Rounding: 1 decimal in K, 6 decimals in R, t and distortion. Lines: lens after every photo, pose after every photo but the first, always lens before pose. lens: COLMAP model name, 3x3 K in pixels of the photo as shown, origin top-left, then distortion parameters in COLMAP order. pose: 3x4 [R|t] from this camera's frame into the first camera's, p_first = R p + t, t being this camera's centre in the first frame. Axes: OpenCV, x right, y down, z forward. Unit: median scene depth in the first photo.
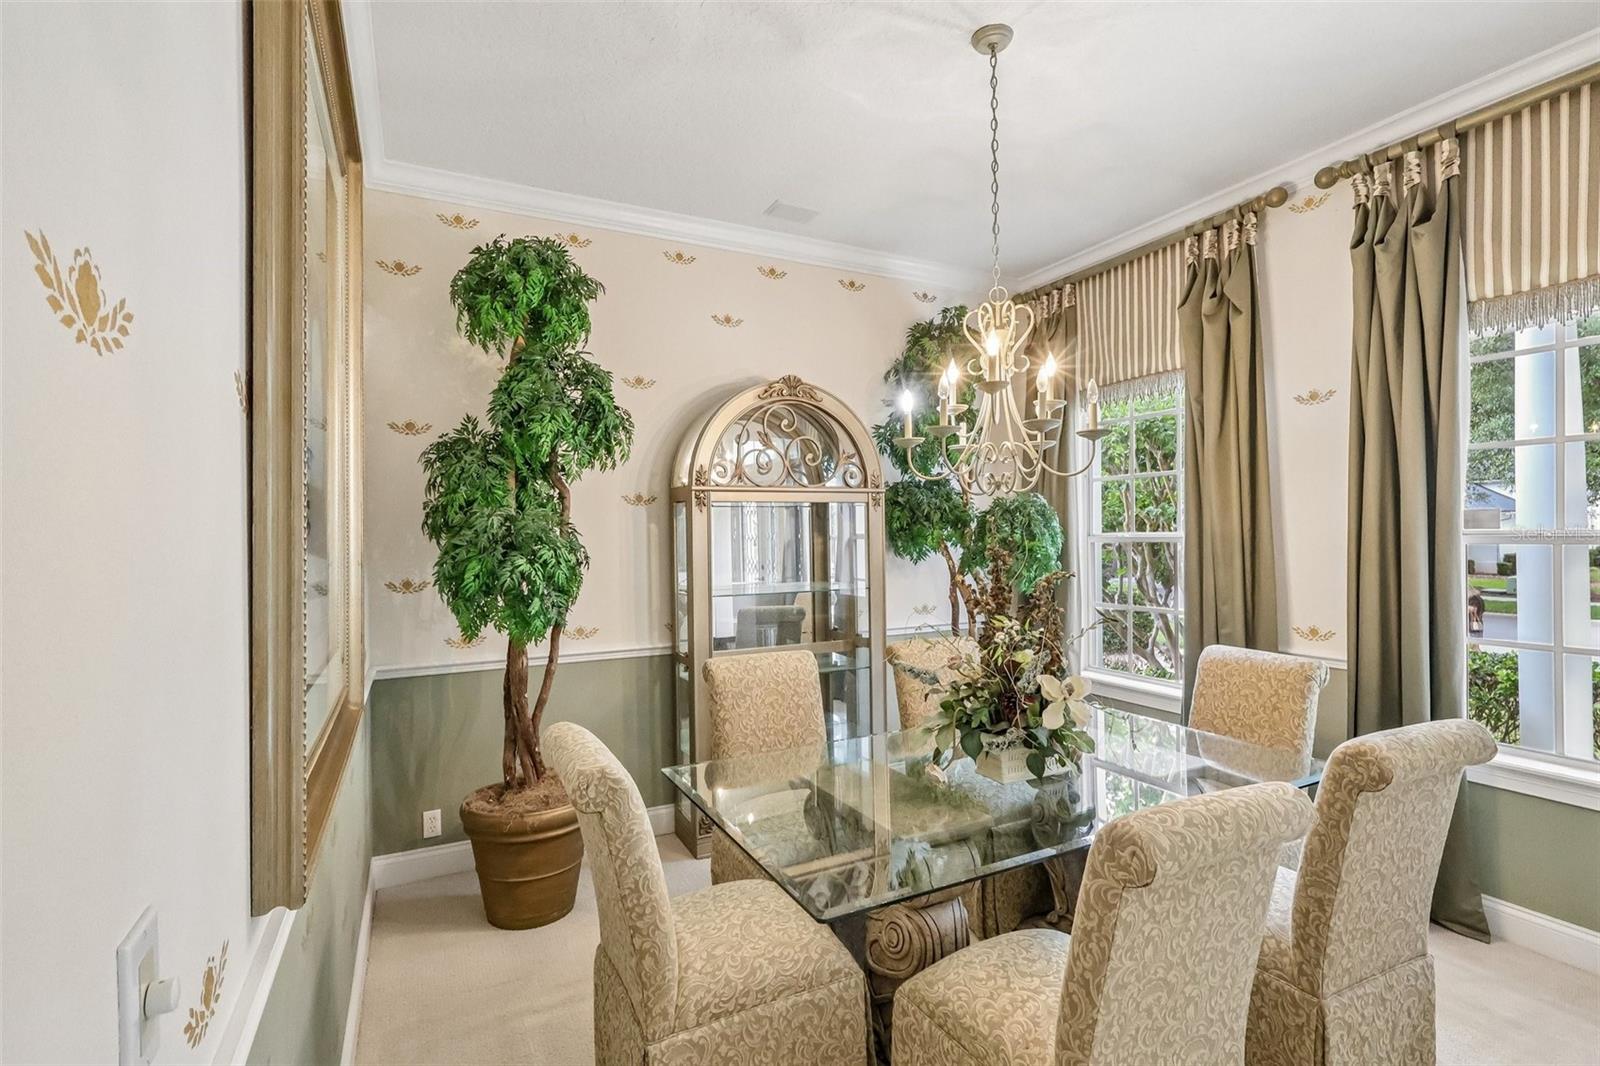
lens RADIAL K [[757.0, 0, 807.1], [0, 757.0, 535.4], [0, 0, 1]] dist [-0.005551, 0.000838]
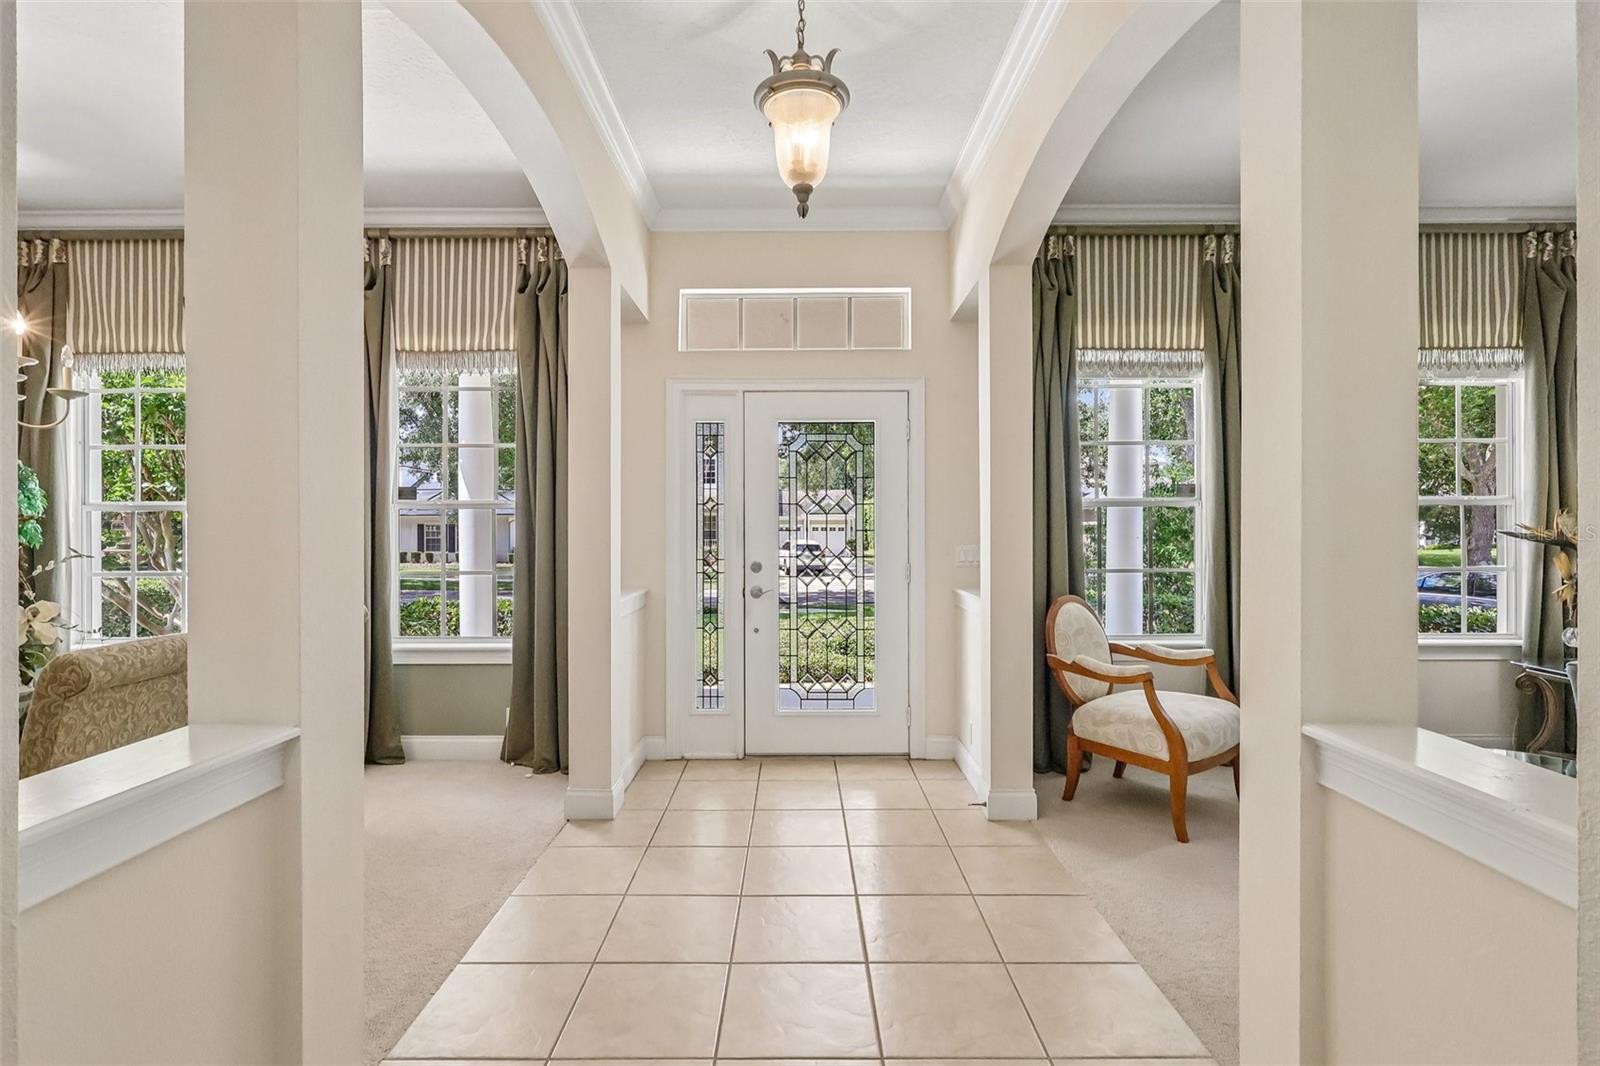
lens RADIAL K [[757.0, 0, 803.6], [0, 757.0, 529.7], [0, 0, 1]] dist [-0.005551, 0.000838]
pose [[0.458046, 0.008896, 0.888884, -0.104914], [-0.000445, 0.999952, -0.009778, 0.071155], [-0.888929, 0.004083, 0.458028, -0.438677]]
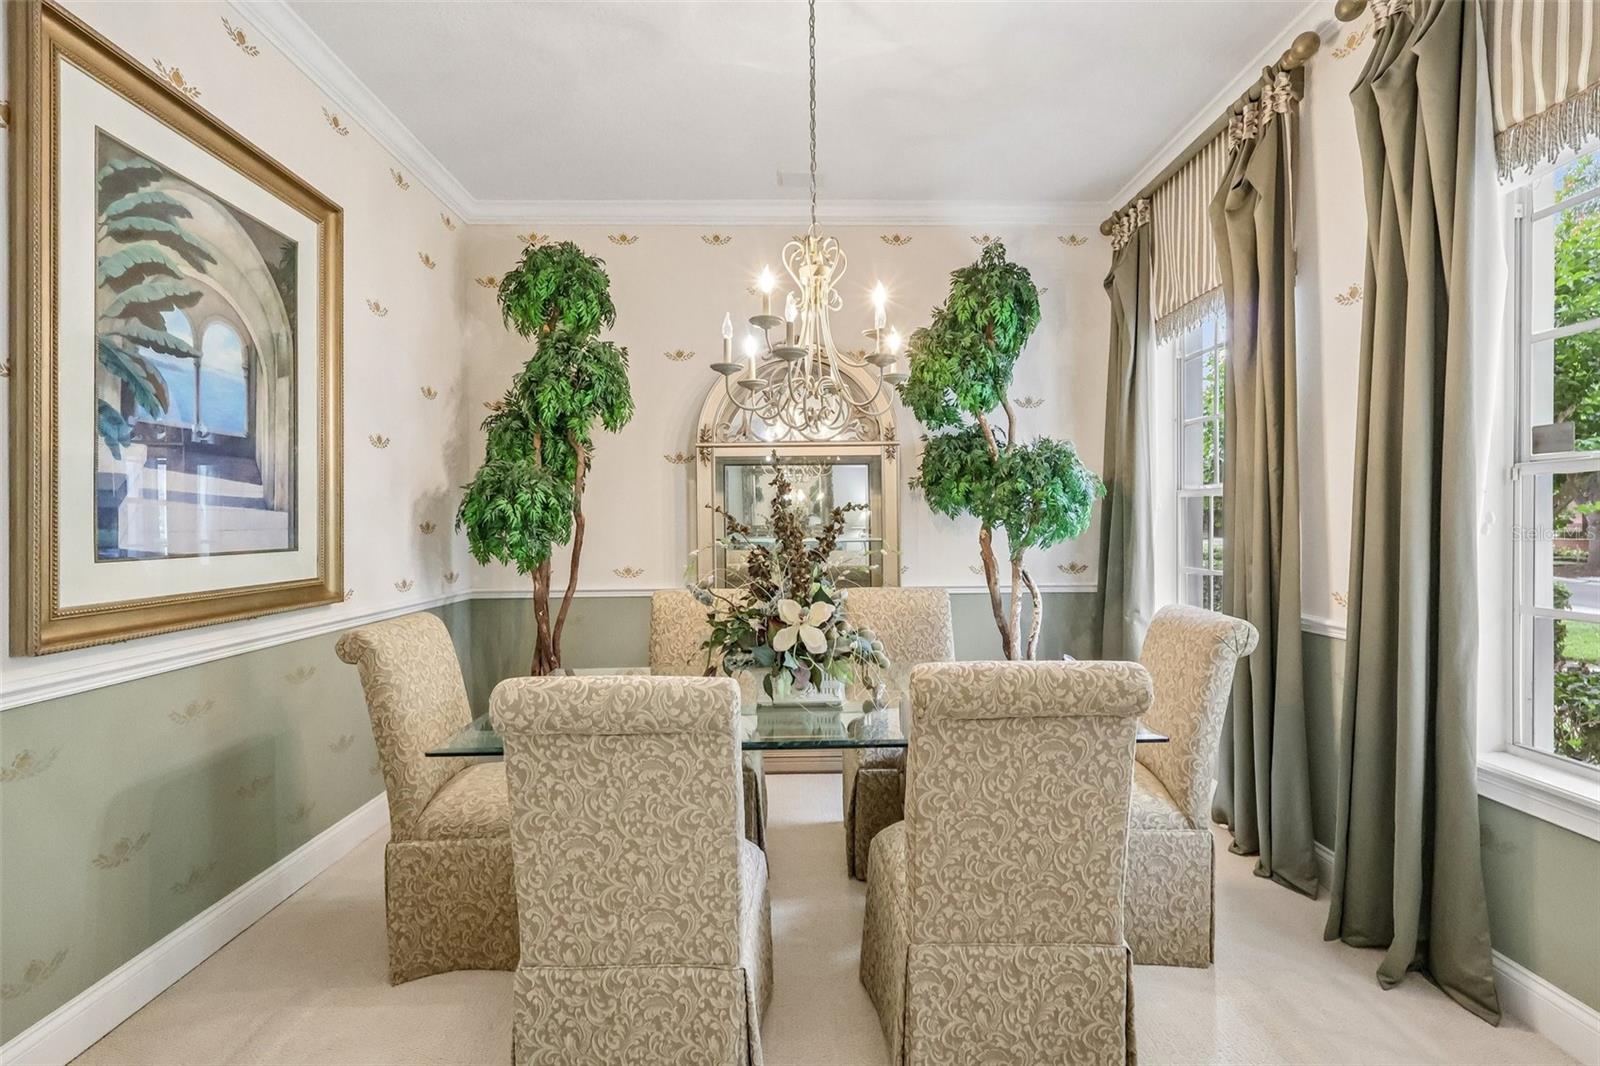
lens RADIAL K [[757.0, 0, 797.8], [0, 757.0, 529.0], [0, 0, 1]] dist [-0.005551, 0.000838]
pose [[0.902134, 0.009491, -0.431351, 0.592776], [-0.003975, 0.999898, 0.013688, 0.058085], [0.431437, -0.010633, 0.902080, 0.066406]]
